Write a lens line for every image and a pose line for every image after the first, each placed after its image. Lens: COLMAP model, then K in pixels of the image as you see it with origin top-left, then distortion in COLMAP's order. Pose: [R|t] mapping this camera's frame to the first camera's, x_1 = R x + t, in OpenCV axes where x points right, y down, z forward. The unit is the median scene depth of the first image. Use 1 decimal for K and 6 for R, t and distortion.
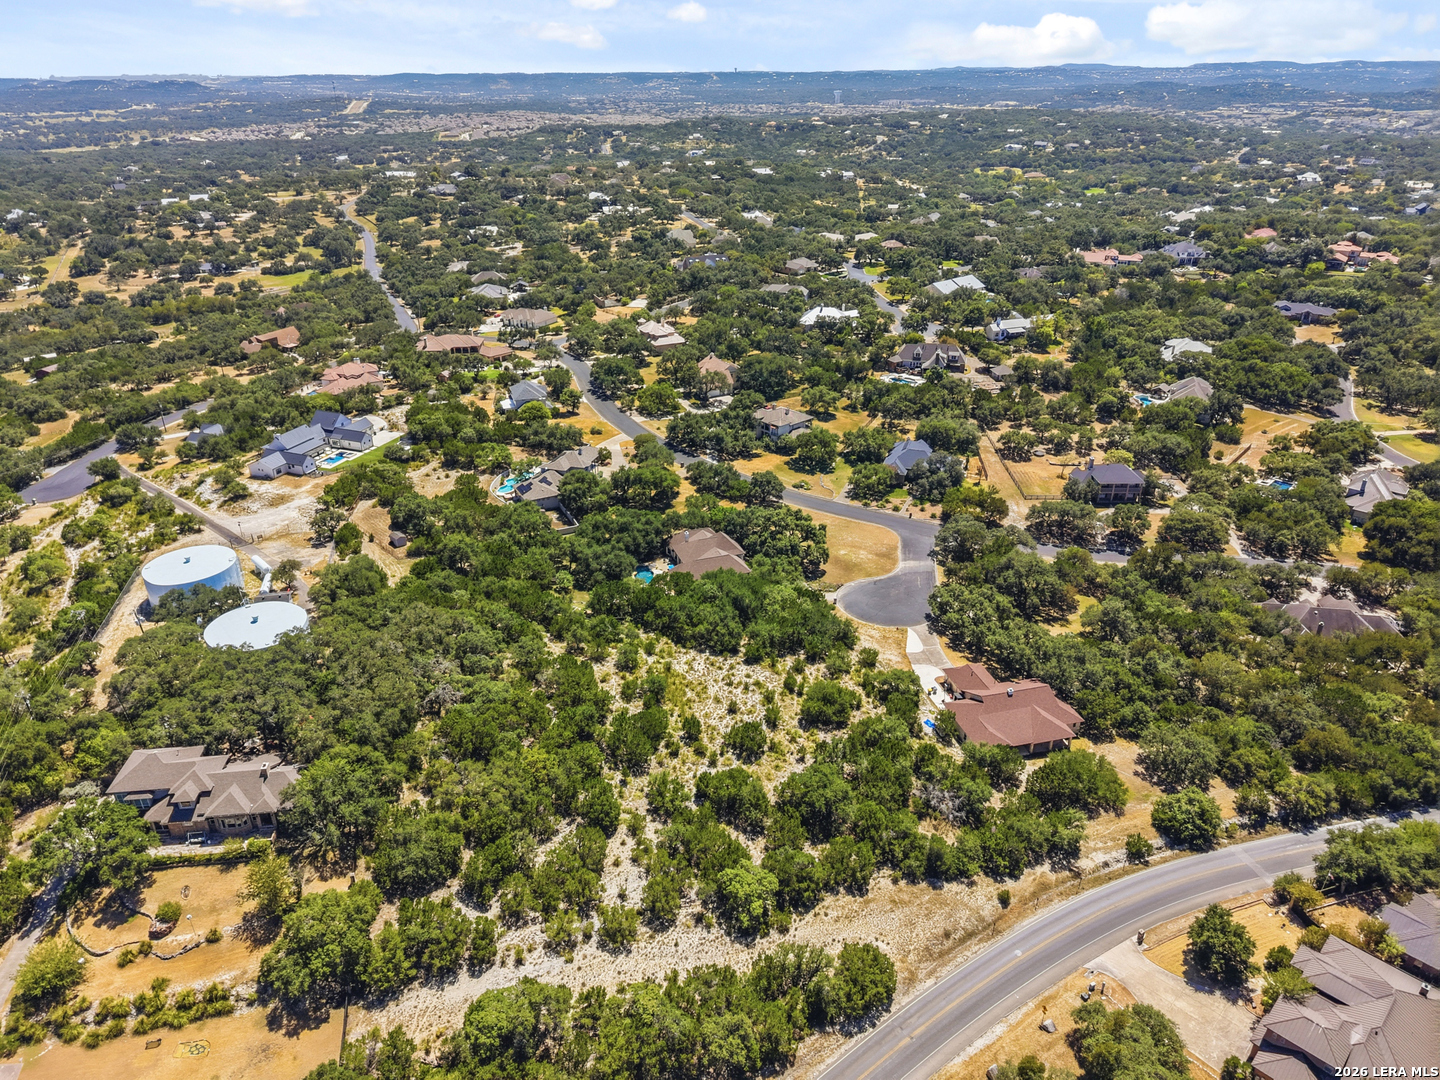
lens RADIAL K [[960.7, 0, 714.4], [0, 960.7, 538.2], [0, 0, 1]] dist [0.037904, -0.035520]
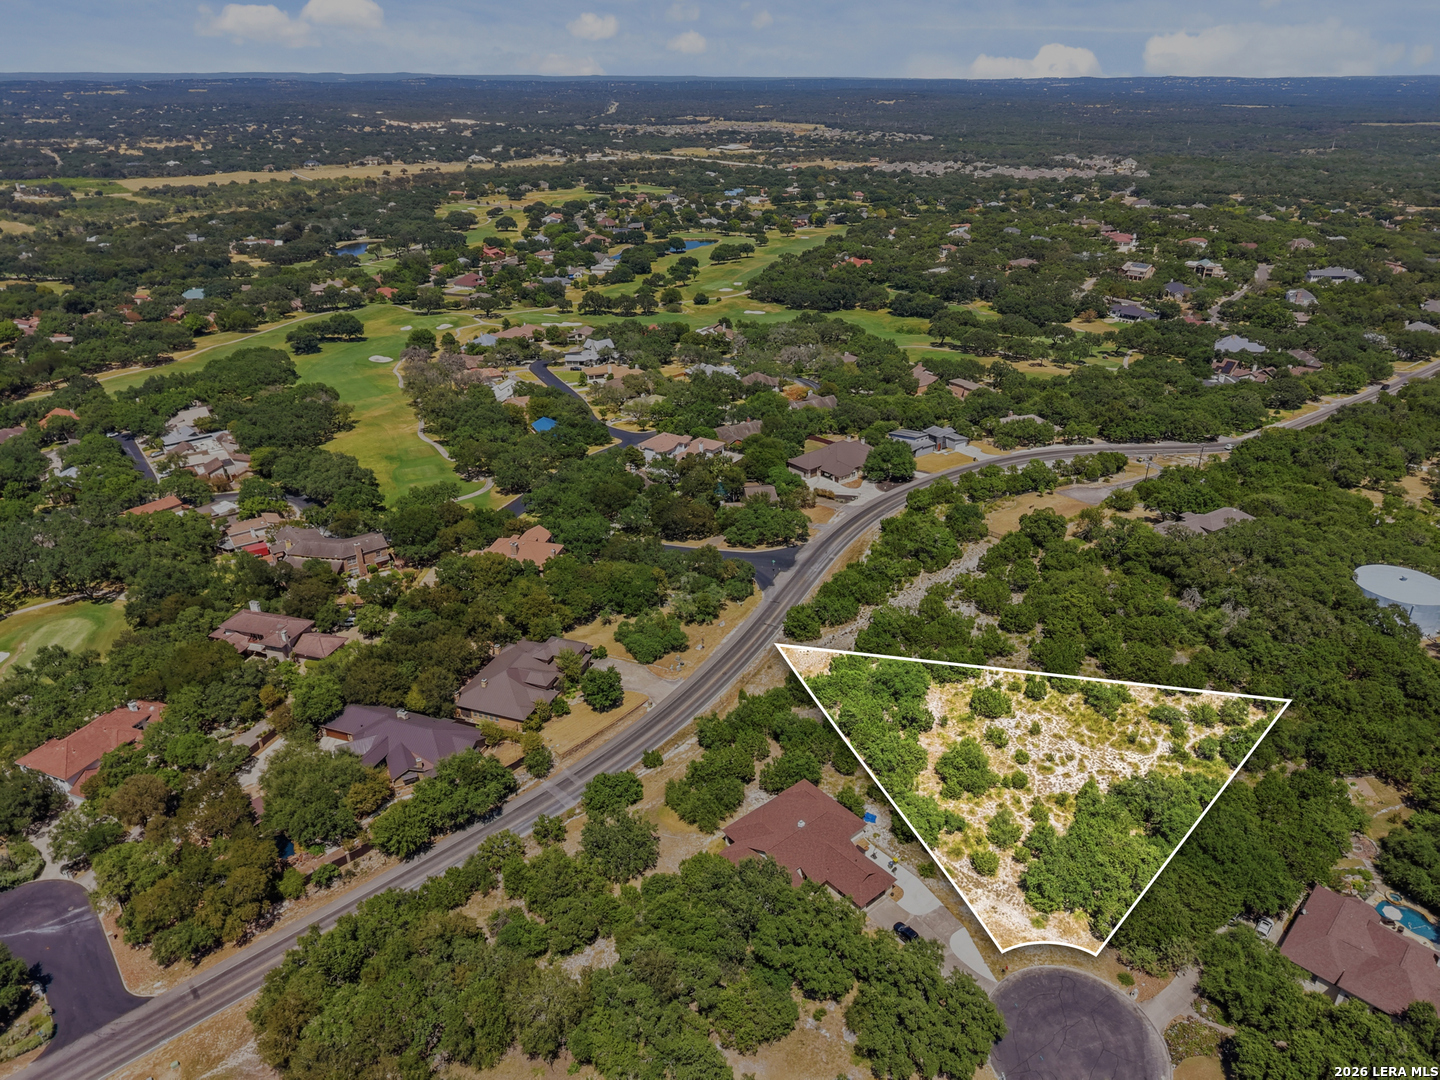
lens RADIAL K [[960.7, 0, 720.7], [0, 960.7, 546.0], [0, 0, 1]] dist [0.037904, -0.035520]
pose [[-0.900415, 0.184592, -0.393928, 0.816563], [-0.203849, 0.620922, 0.756903, -0.766353], [0.384316, 0.761828, -0.521458, 1.523110]]
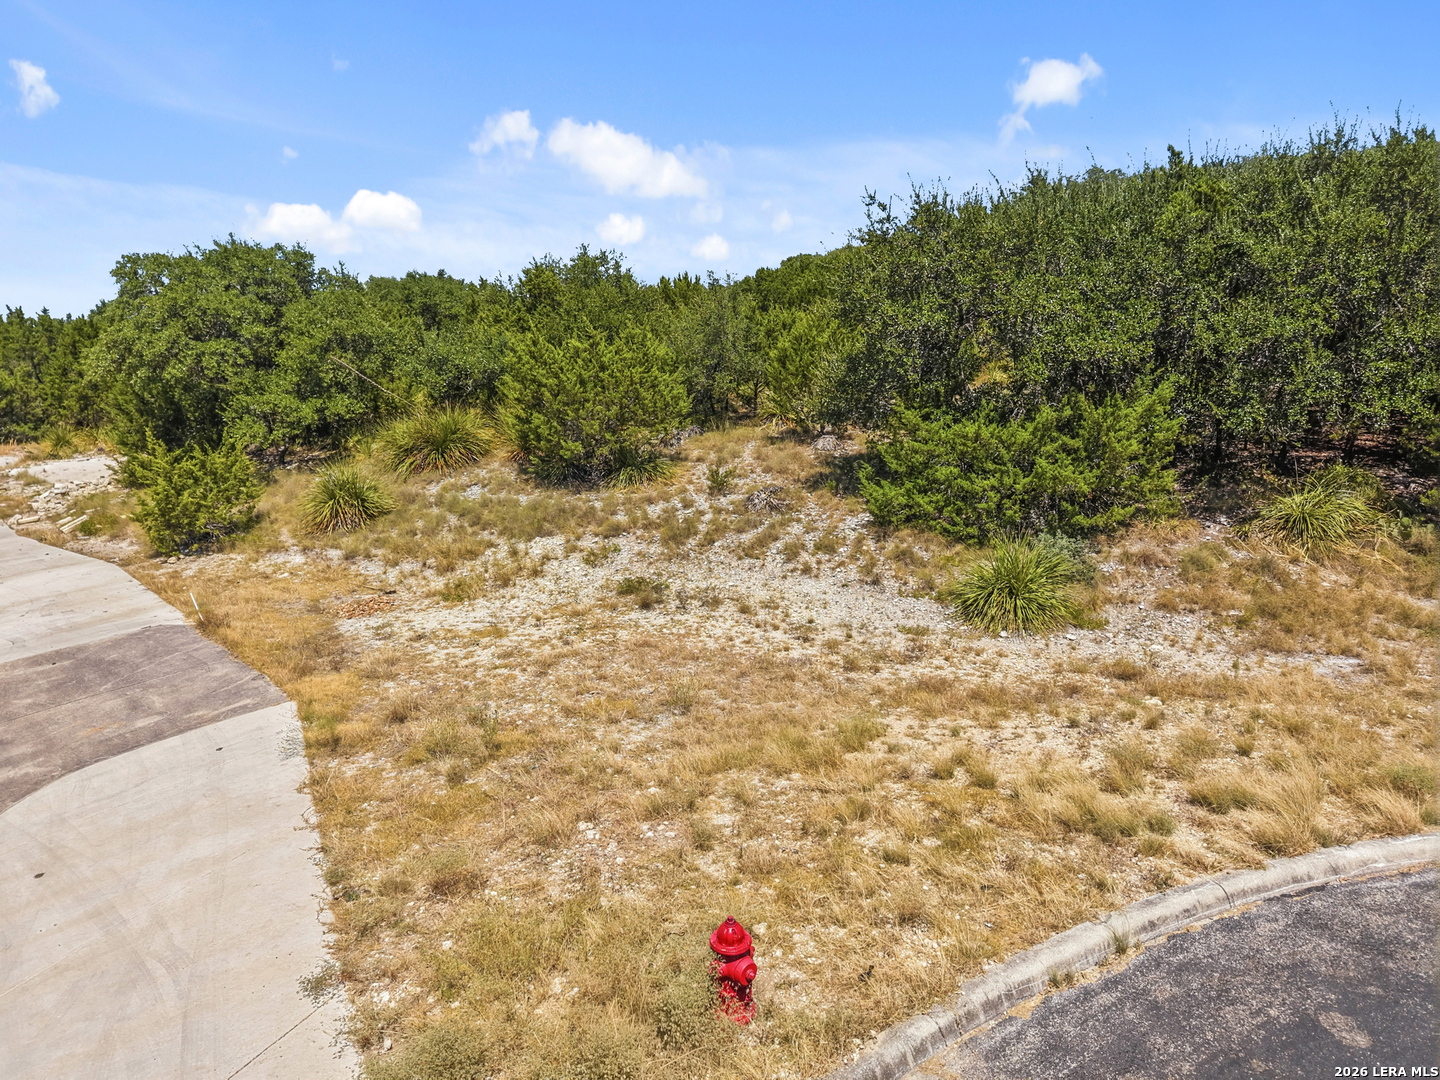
lens RADIAL K [[960.7, 0, 716.2], [0, 960.7, 492.1], [0, 0, 1]] dist [0.037904, -0.035520]
pose [[-0.778669, 0.082994, -0.621922, 0.300961], [-0.285936, 0.835362, 0.469480, 0.098951], [0.558494, 0.543400, -0.626739, 1.467738]]
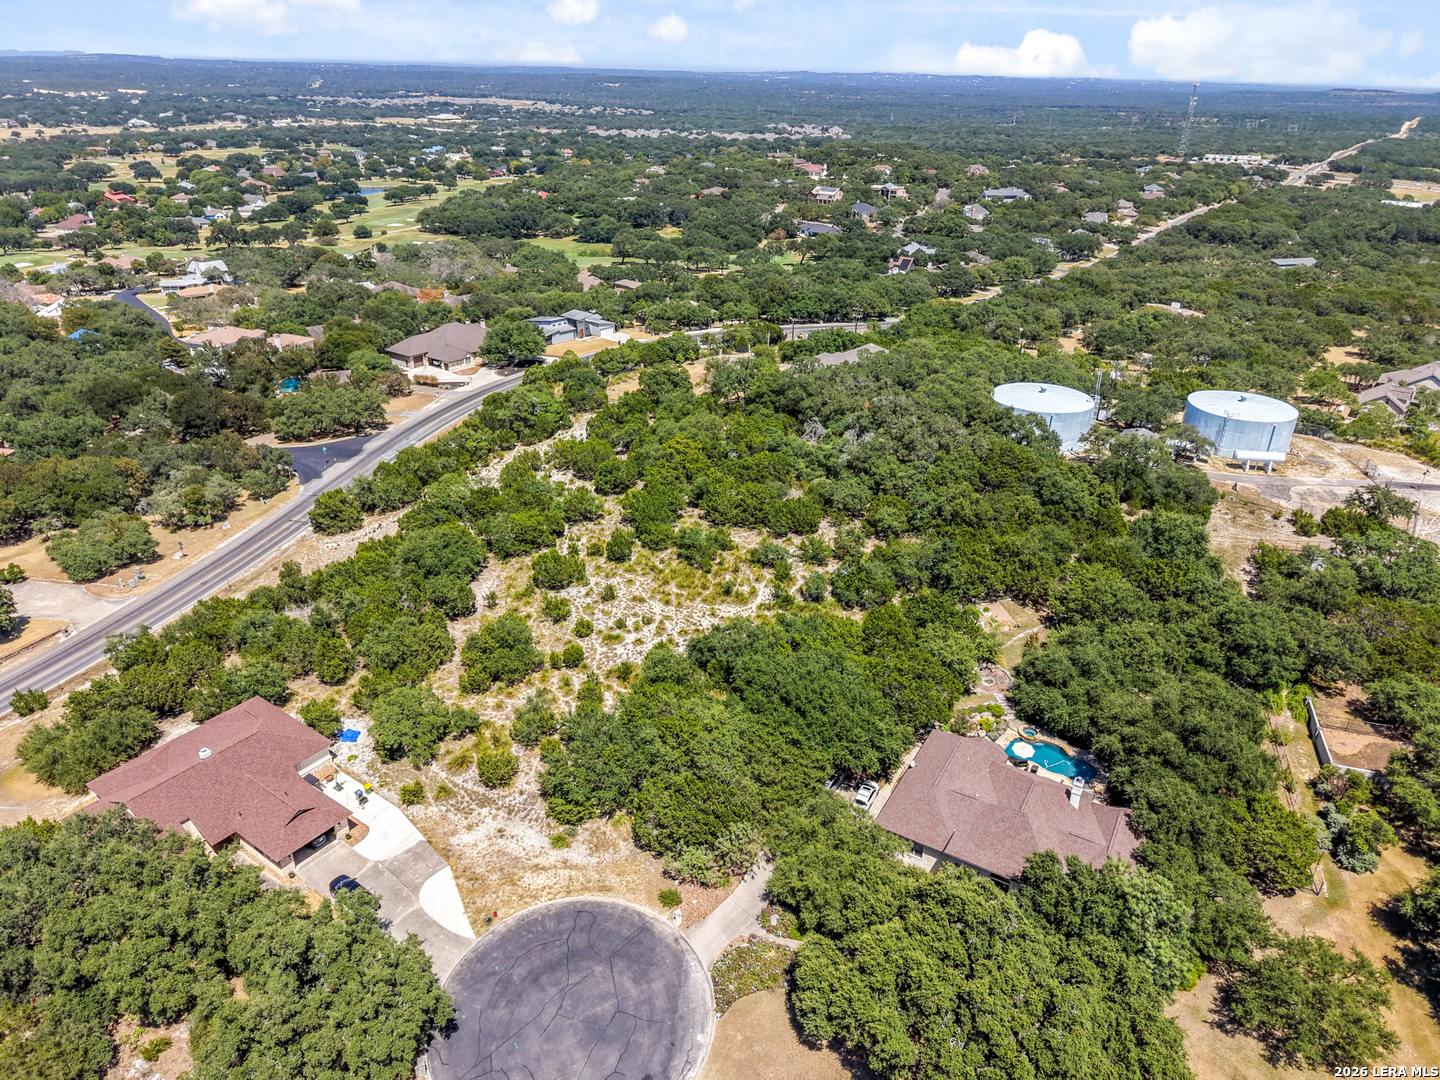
lens RADIAL K [[960.7, 0, 721.5], [0, 960.7, 542.0], [0, 0, 1]] dist [0.037904, -0.035520]
pose [[-0.766799, 0.260414, -0.586689, 0.460599], [-0.314569, 0.644268, 0.697112, -0.479399], [0.559522, 0.719099, -0.412106, 1.613407]]
